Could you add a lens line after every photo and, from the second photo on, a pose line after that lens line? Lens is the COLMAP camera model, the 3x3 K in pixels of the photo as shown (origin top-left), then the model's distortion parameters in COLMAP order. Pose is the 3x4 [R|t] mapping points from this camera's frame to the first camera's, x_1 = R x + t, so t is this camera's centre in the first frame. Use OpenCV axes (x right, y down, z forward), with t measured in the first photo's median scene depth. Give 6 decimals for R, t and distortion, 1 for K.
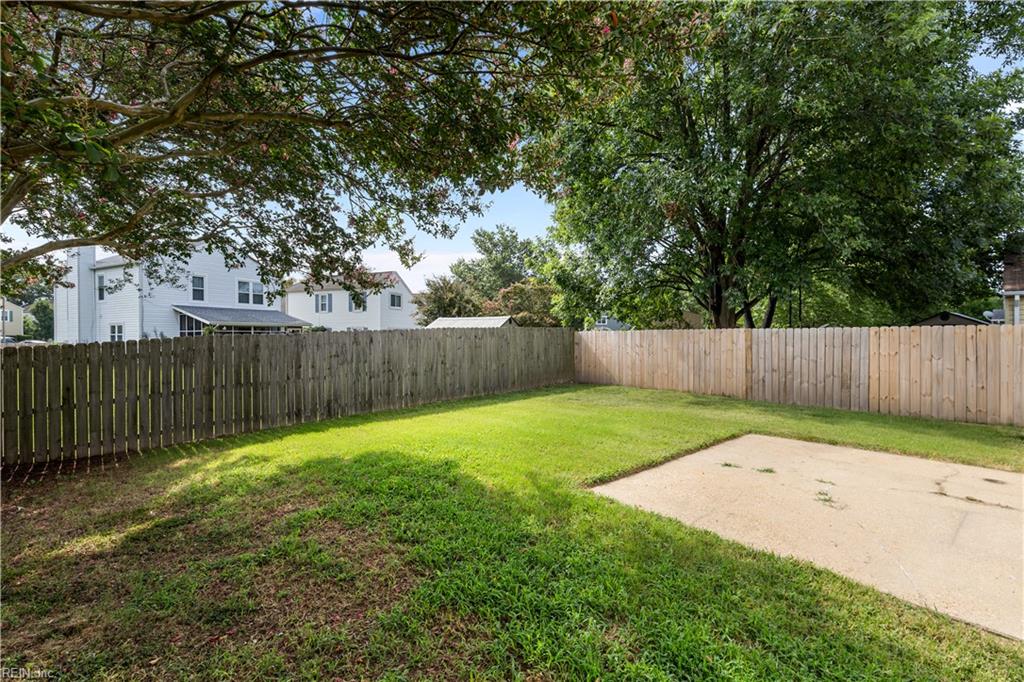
lens RADIAL K [[438.3, 0, 513.8], [0, 438.3, 341.2], [0, 0, 1]] dist [0.000332, -0.000352]
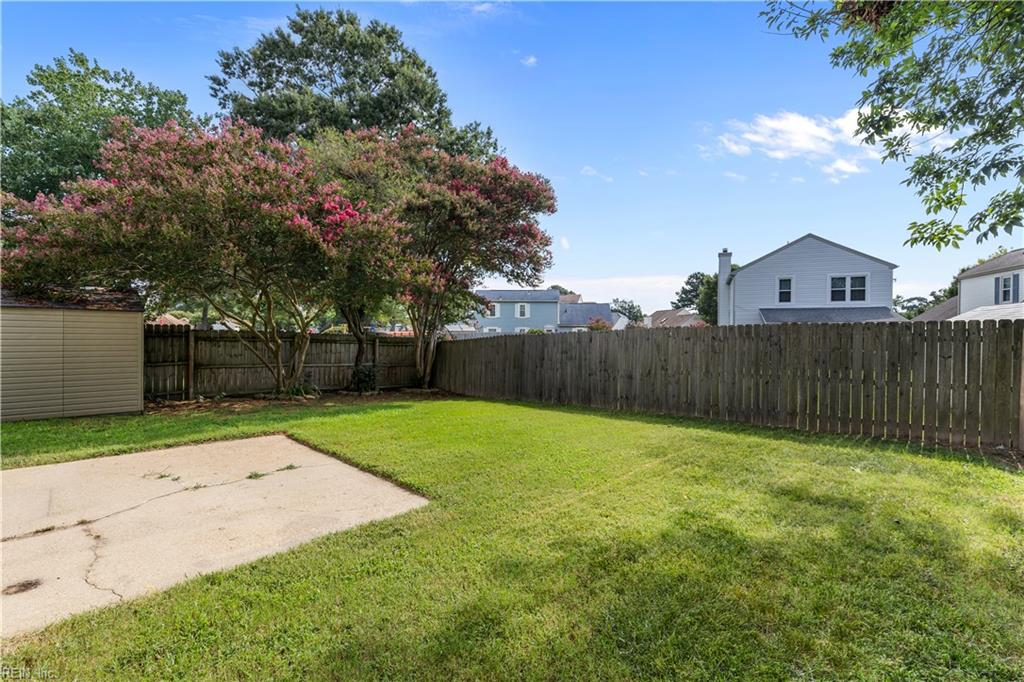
lens RADIAL K [[460.7, 0, 512.6], [0, 460.7, 341.0], [0, 0, 1]] dist [-0.002271, -0.000157]
pose [[0.087876, 0.013724, -0.996037, 0.690756], [-0.018469, 0.999756, 0.012146, -0.008980], [0.995960, 0.017328, 0.088108, 0.623972]]
